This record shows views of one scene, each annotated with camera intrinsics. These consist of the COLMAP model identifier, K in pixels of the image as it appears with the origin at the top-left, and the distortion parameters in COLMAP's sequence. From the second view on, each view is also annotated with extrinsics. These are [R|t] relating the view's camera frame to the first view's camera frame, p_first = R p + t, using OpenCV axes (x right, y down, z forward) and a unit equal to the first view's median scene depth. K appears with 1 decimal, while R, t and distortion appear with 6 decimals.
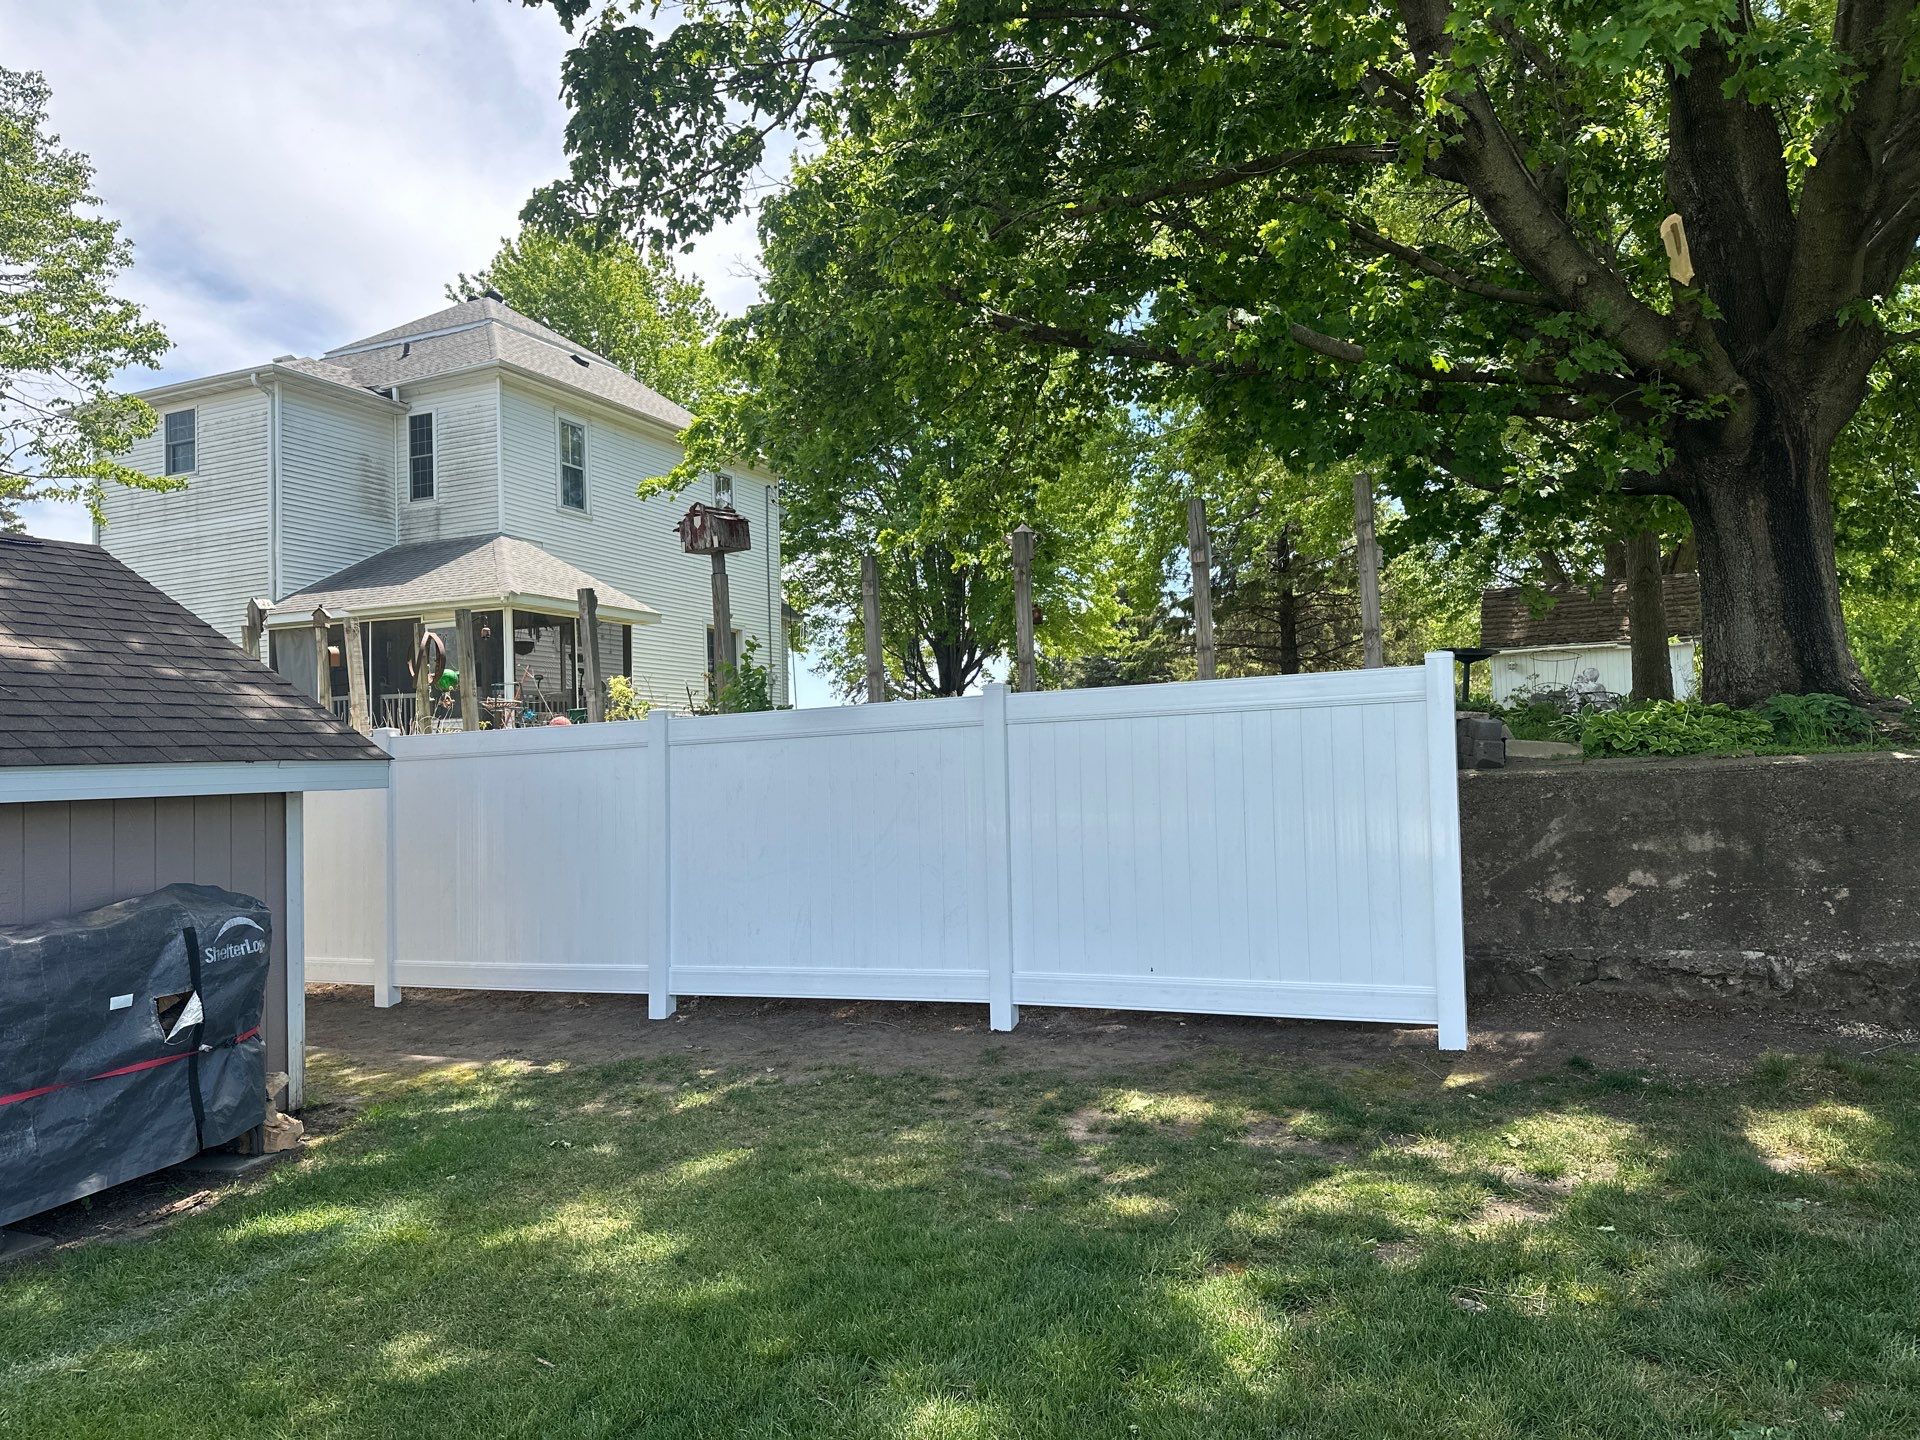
lens RADIAL K [[1344.4, 0, 955.7], [0, 1344.4, 731.5], [0, 0, 1]] dist [0.020801, -0.025608]
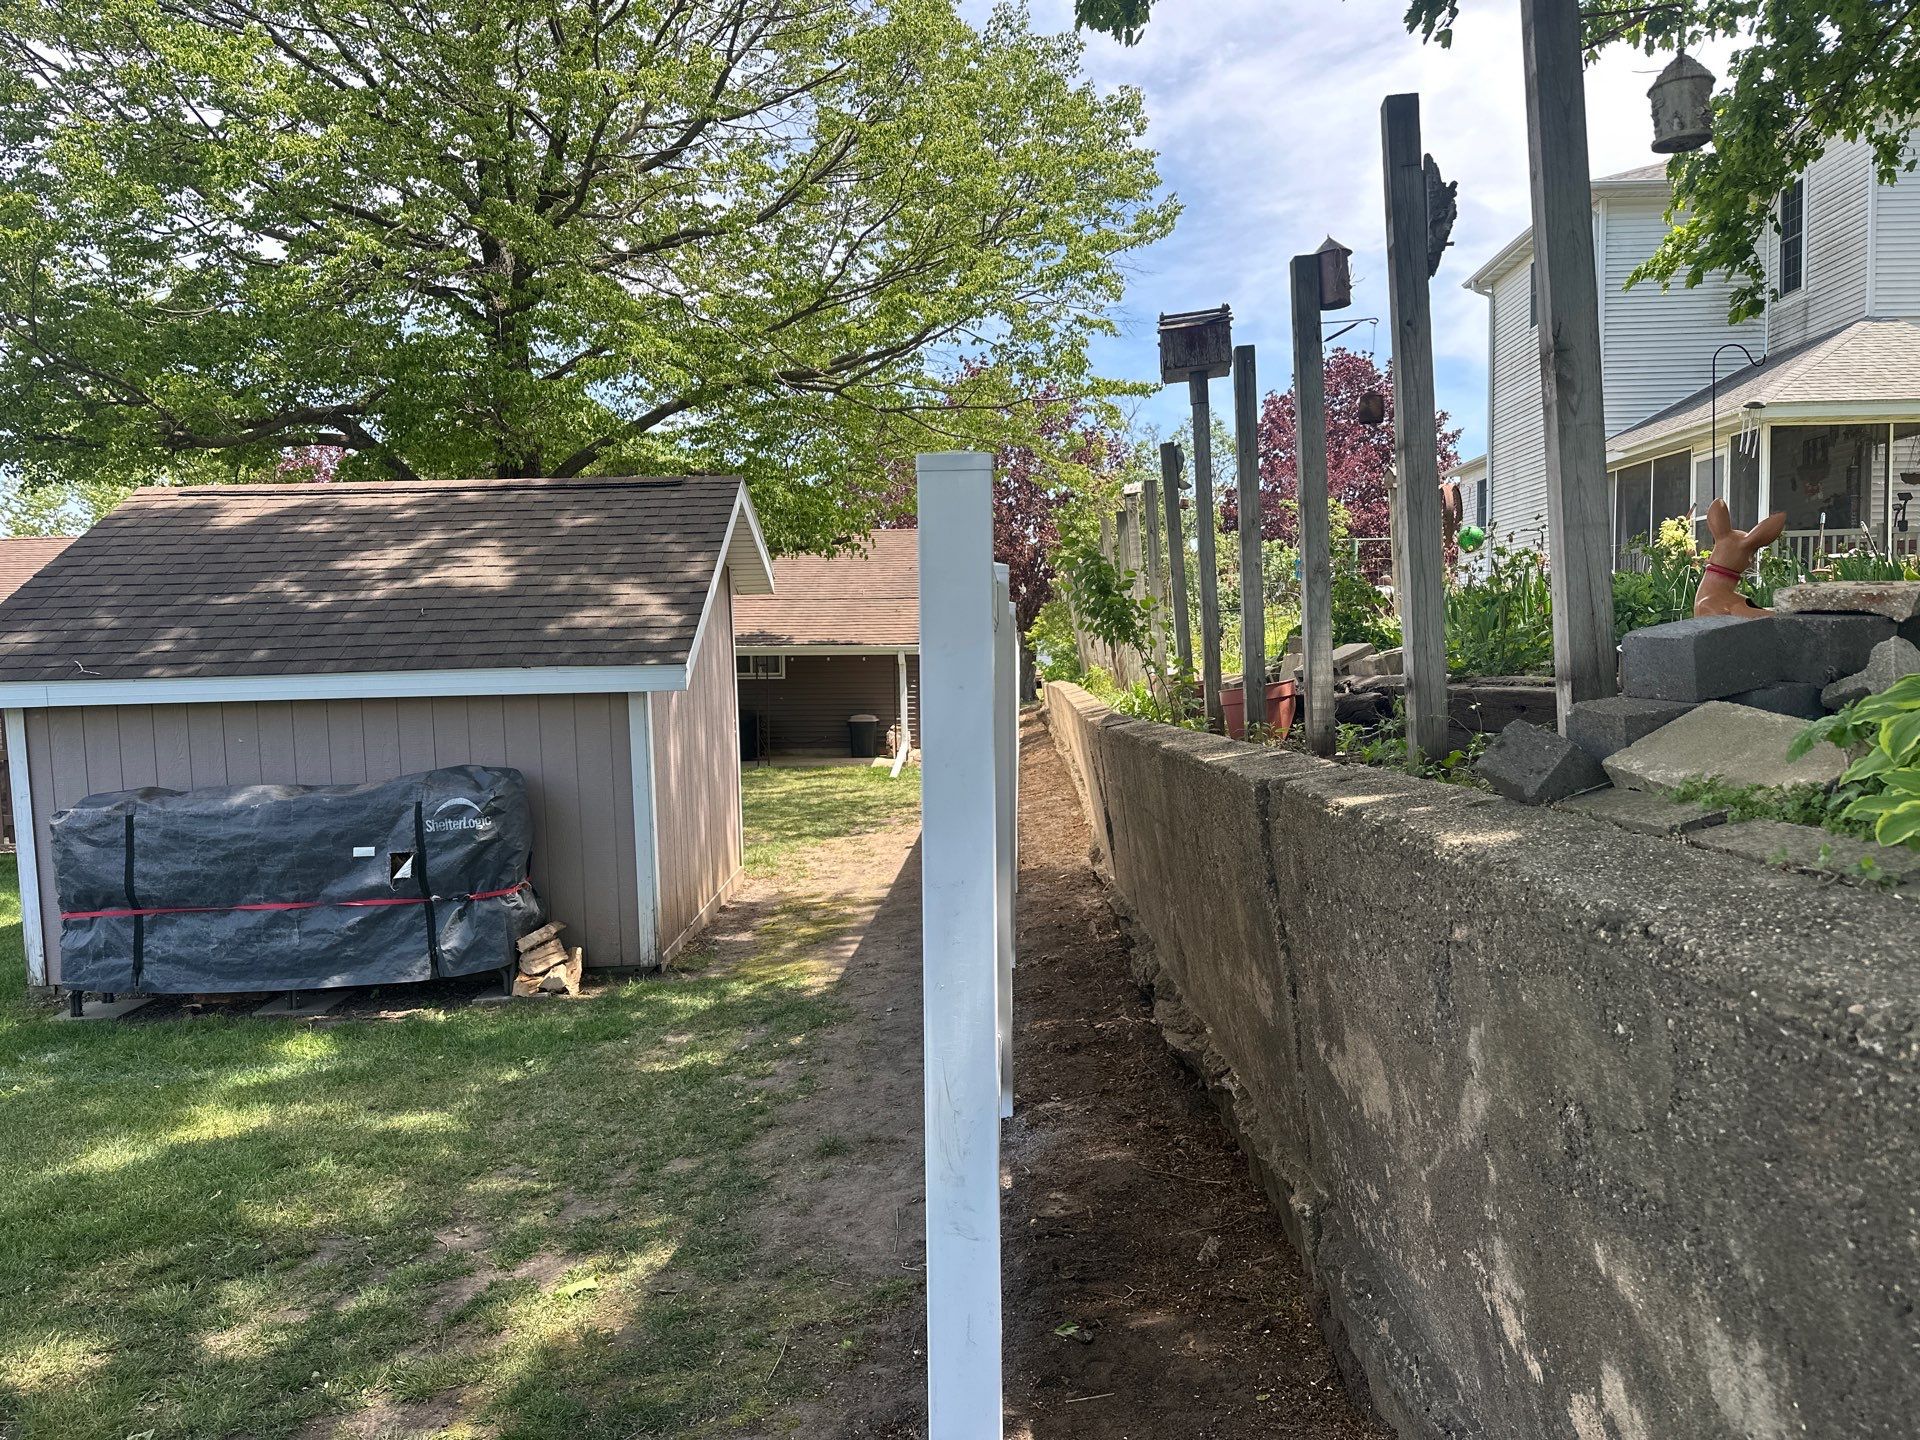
lens RADIAL K [[1344.4, 0, 965.4], [0, 1344.4, 734.1], [0, 0, 1]] dist [0.020801, -0.025608]
pose [[0.382942, 0.077058, -0.920553, 0.793560], [0.033257, 0.994719, 0.097101, -0.023437], [0.923174, -0.067799, 0.378357, 1.015047]]
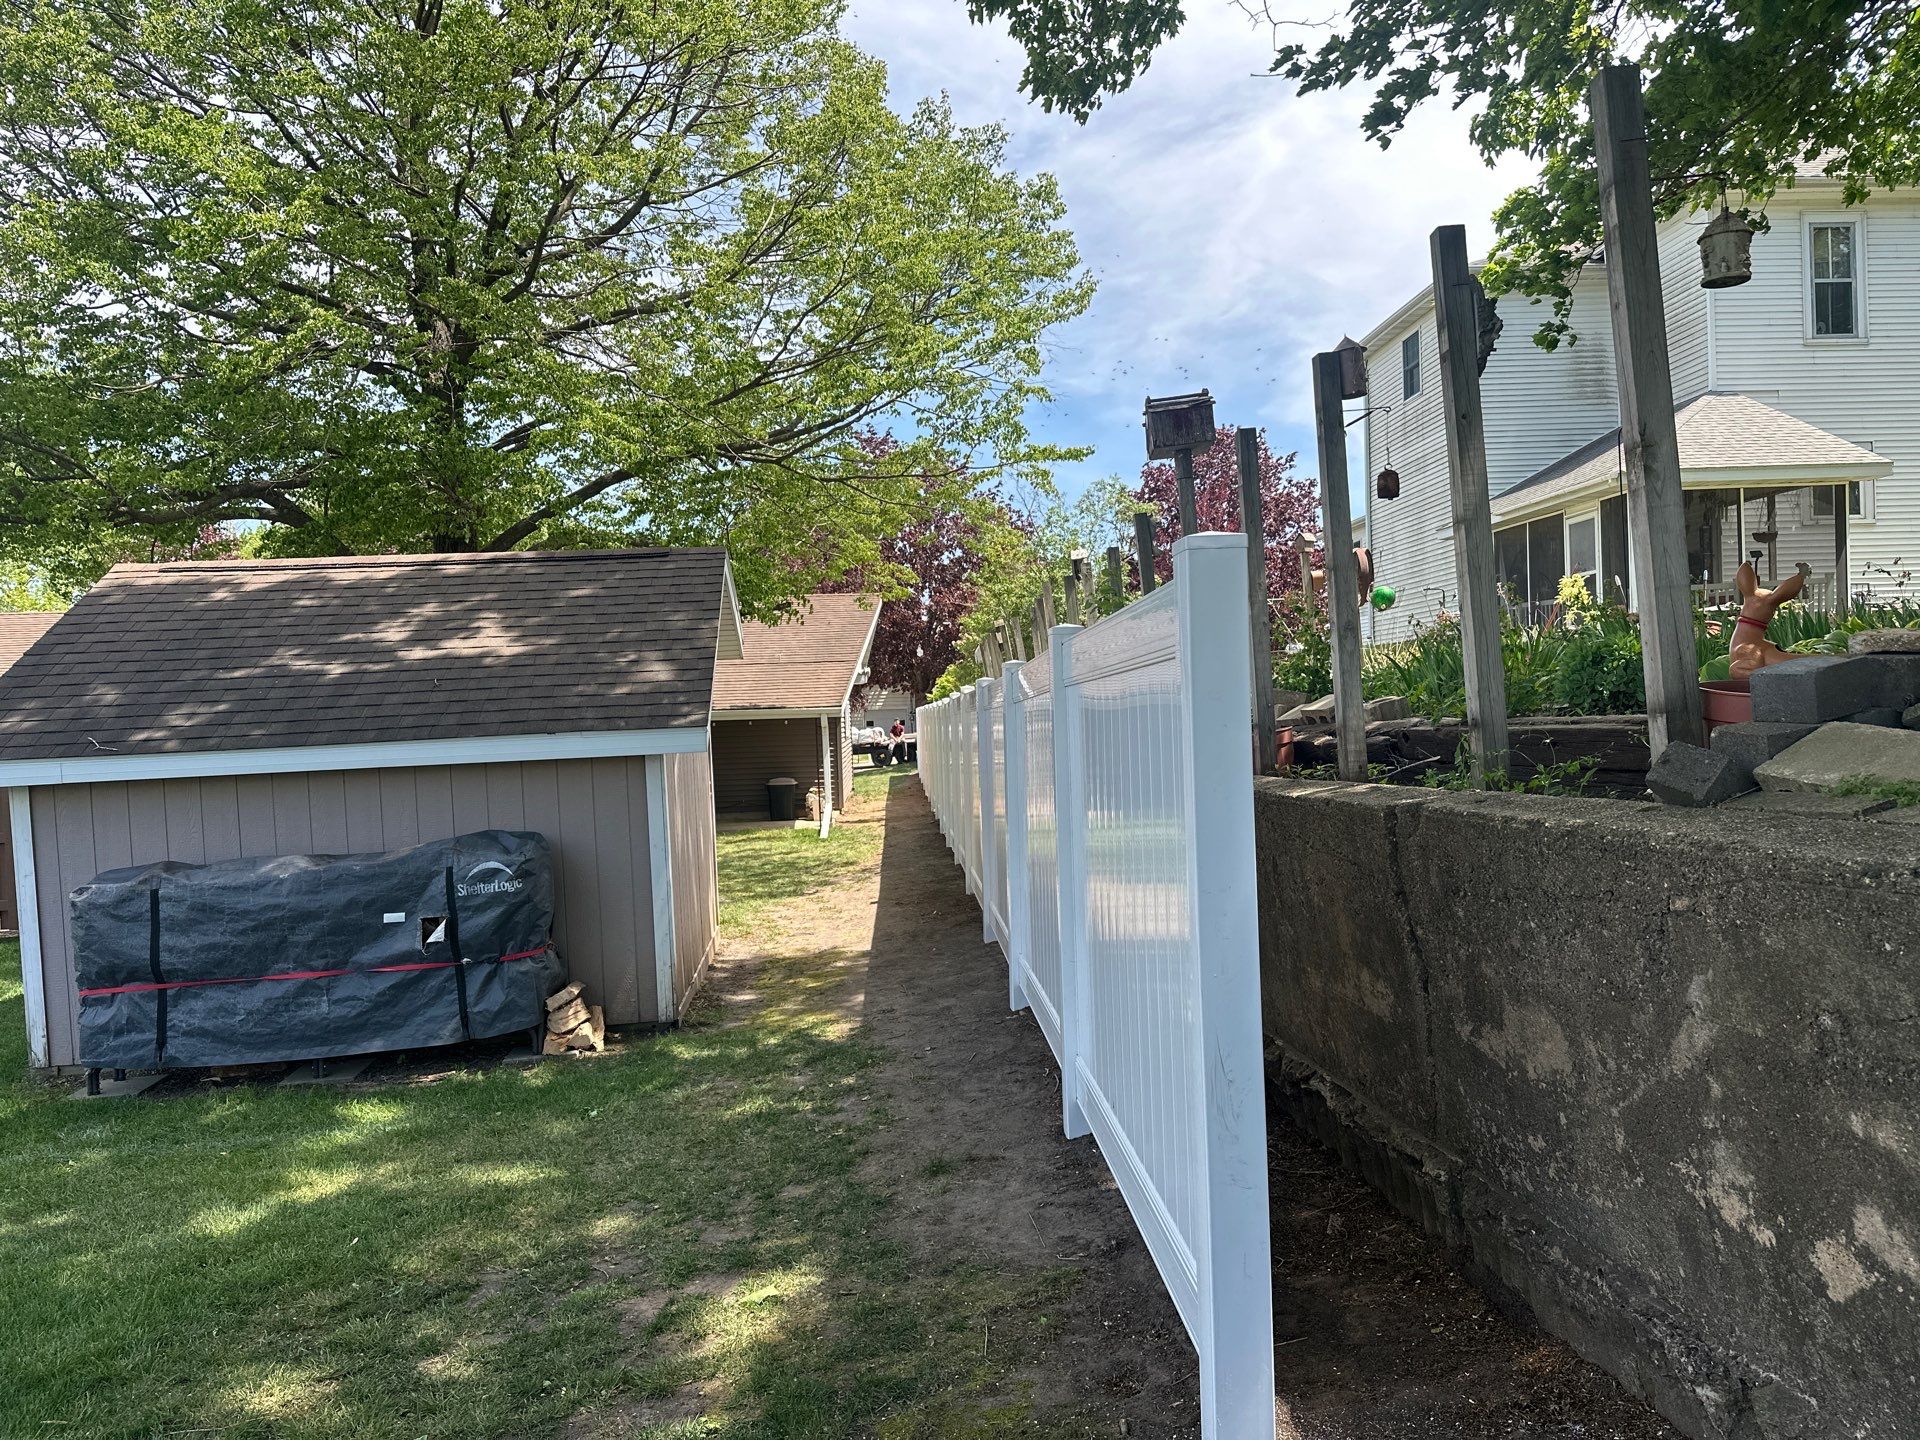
lens RADIAL K [[1344.4, 0, 962.8], [0, 1344.4, 736.9], [0, 0, 1]] dist [0.020801, -0.025608]
pose [[0.465835, 0.026165, -0.884484, 0.809323], [0.050831, 0.997121, 0.056268, -0.026837], [0.883410, -0.071171, 0.463164, 0.859015]]
